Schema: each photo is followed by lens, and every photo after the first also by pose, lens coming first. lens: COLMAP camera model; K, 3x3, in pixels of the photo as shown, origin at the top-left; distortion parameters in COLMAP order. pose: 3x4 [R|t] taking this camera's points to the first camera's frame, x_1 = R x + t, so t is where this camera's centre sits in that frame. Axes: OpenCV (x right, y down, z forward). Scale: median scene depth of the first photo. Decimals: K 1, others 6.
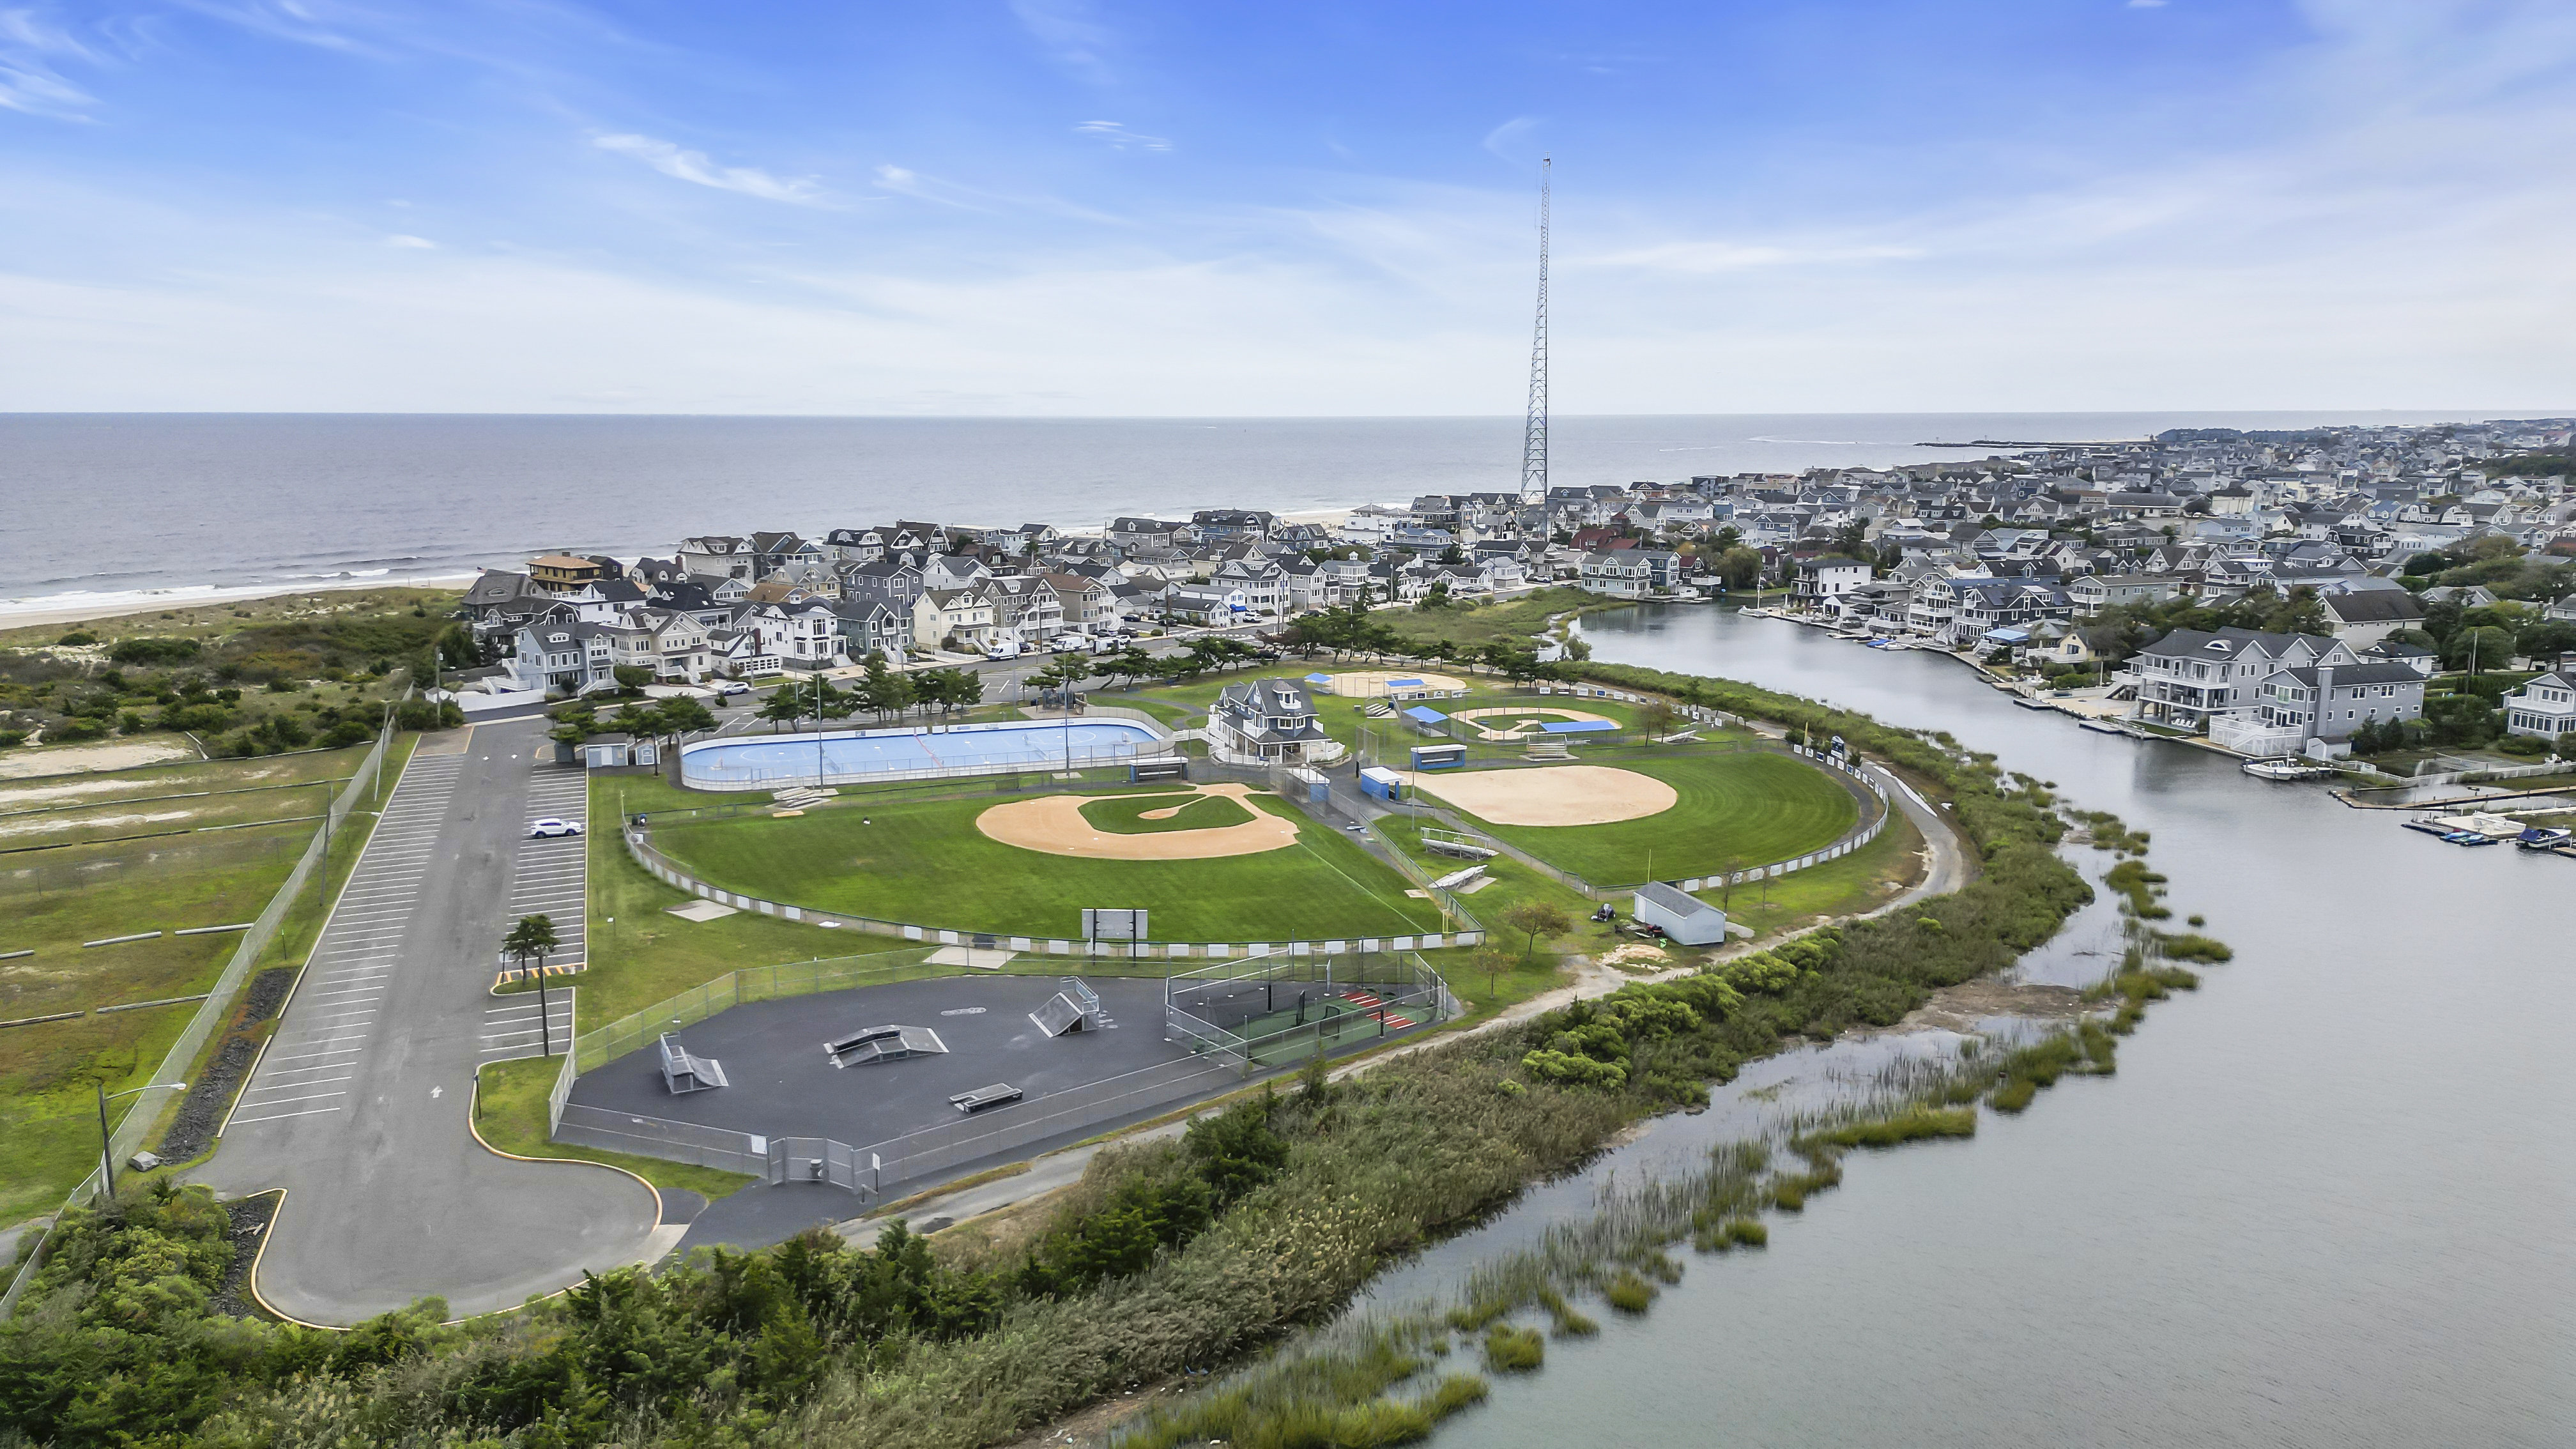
lens RADIAL K [[1806.7, 0, 1287.6], [0, 1806.7, 721.1], [0, 0, 1]] dist [0.062304, -0.035106]
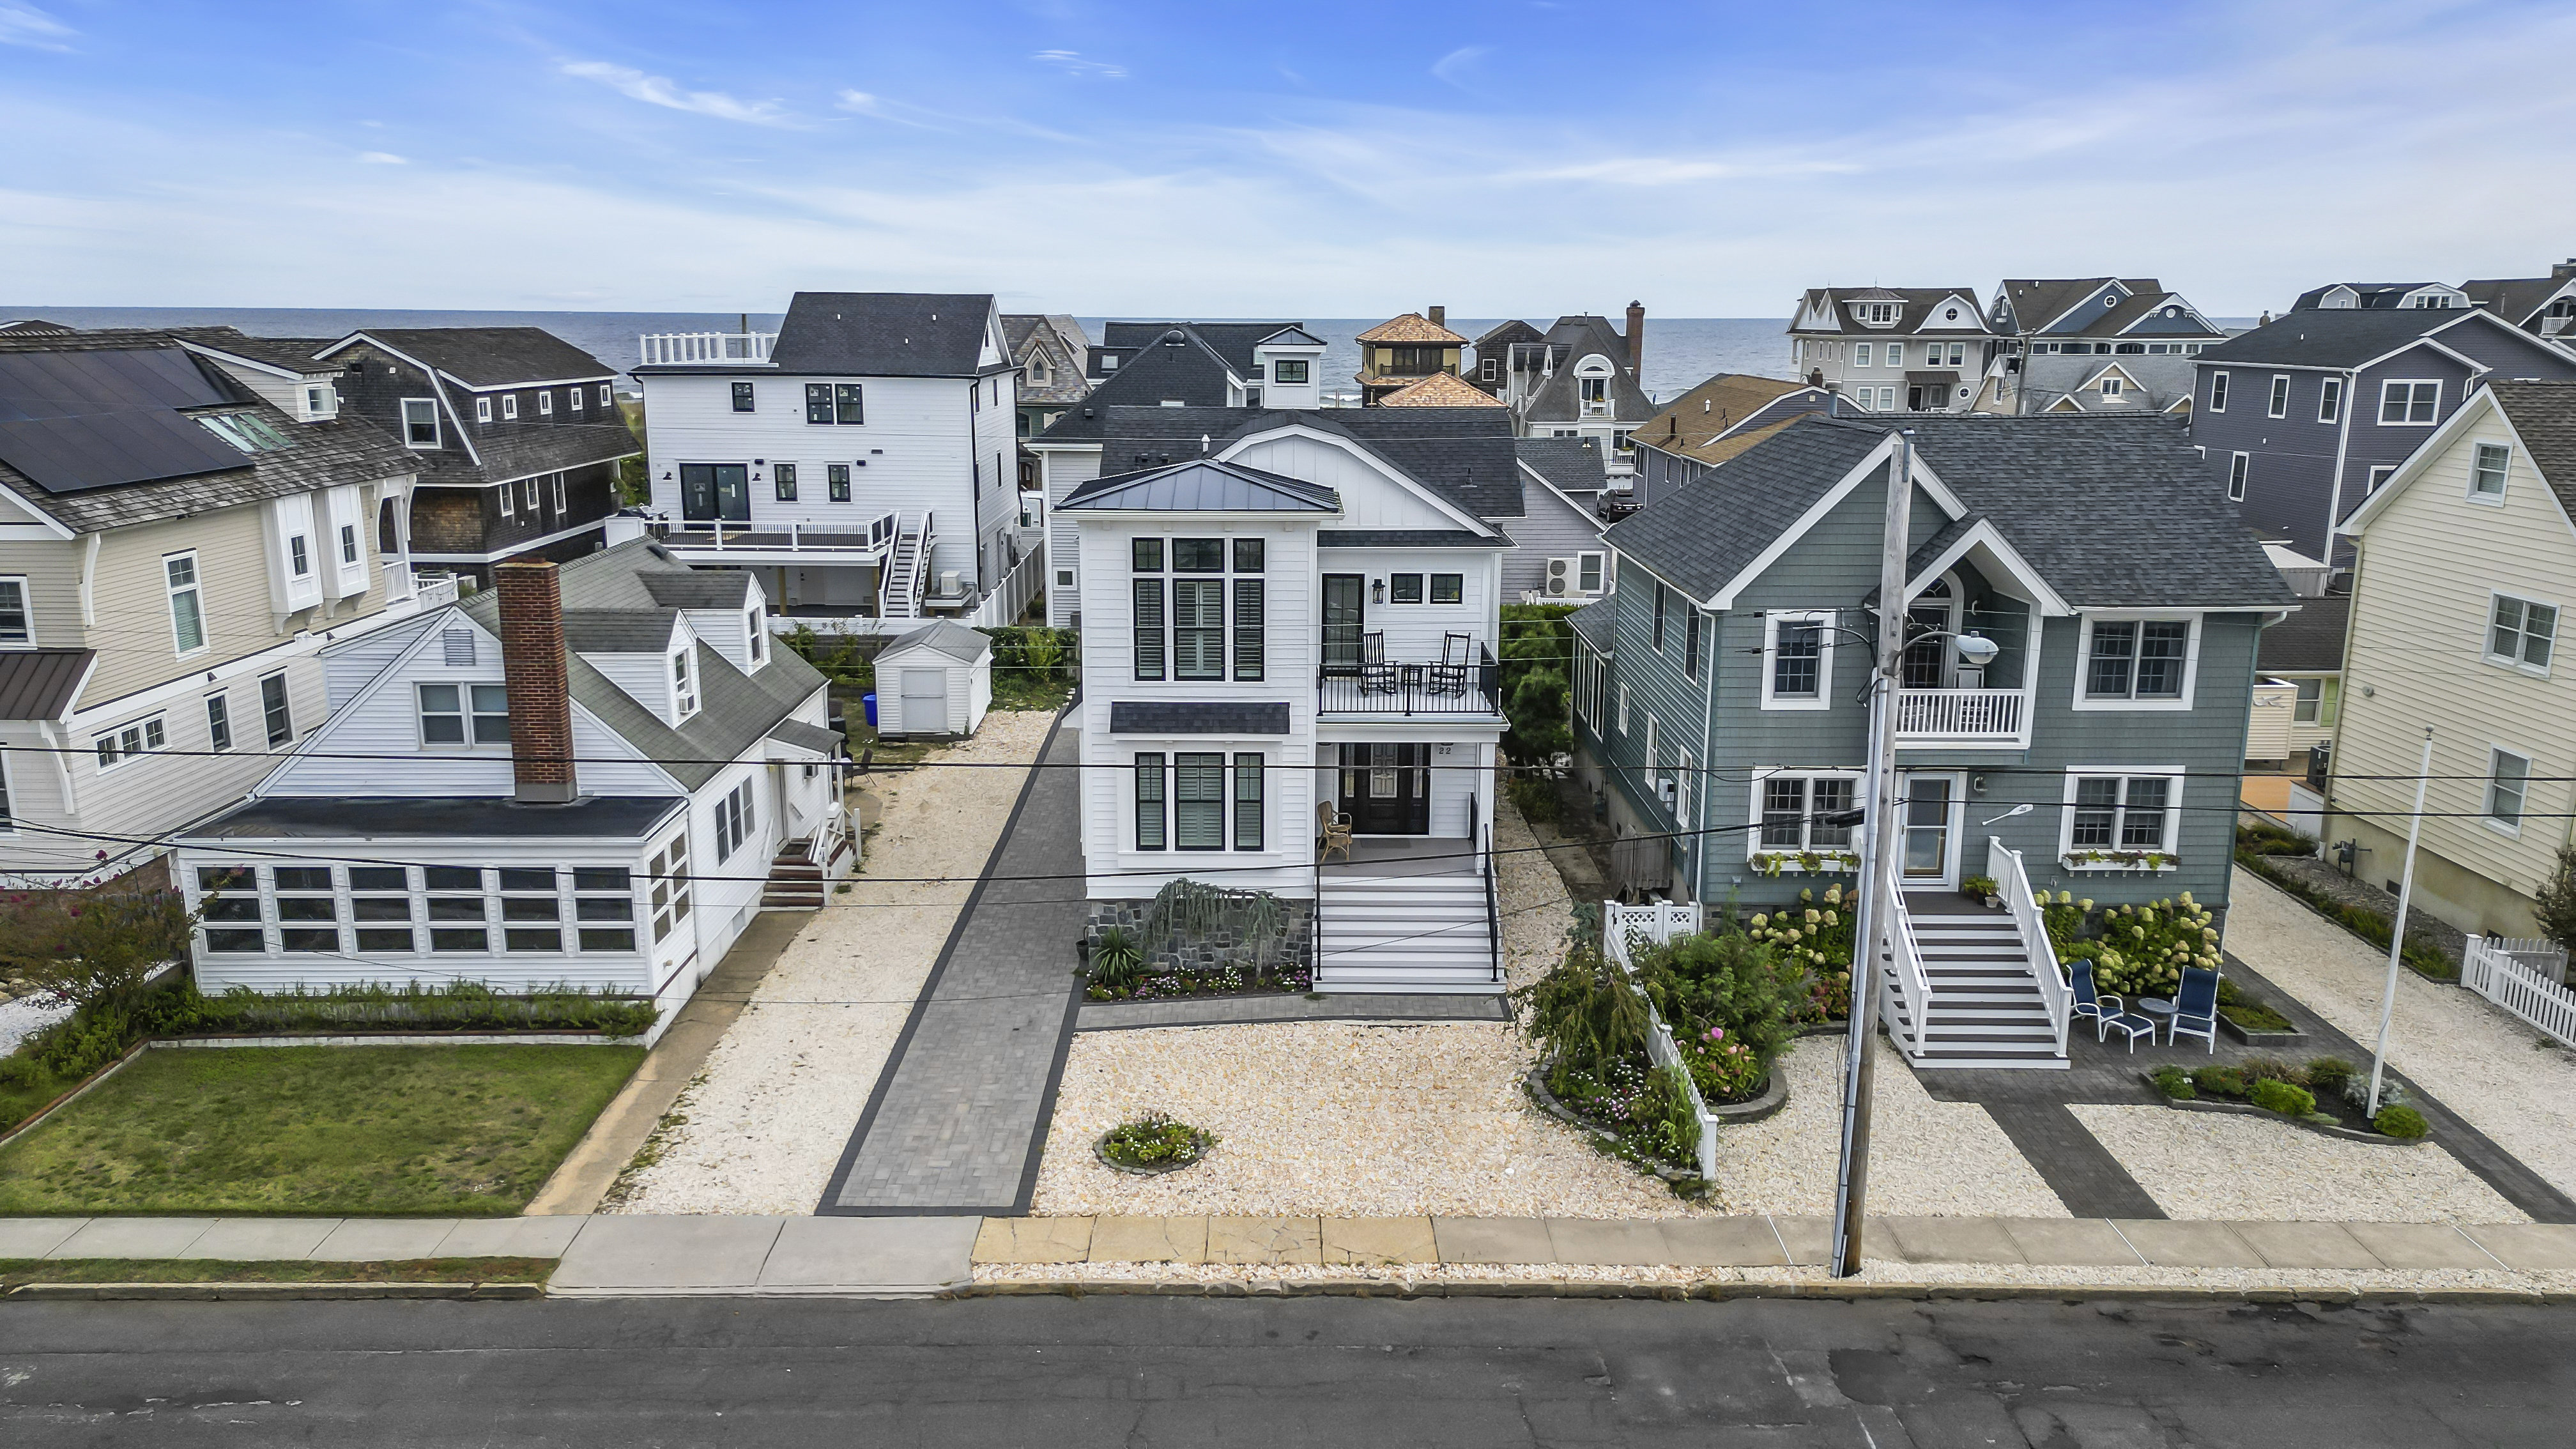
lens RADIAL K [[1806.7, 0, 1281.1], [0, 1806.7, 722.7], [0, 0, 1]] dist [0.062304, -0.035106]
pose [[0.666851, 0.167427, -0.726139, -0.164318], [-0.130647, 0.985608, 0.107273, -0.053968], [0.733649, 0.023333, 0.679128, 0.870775]]
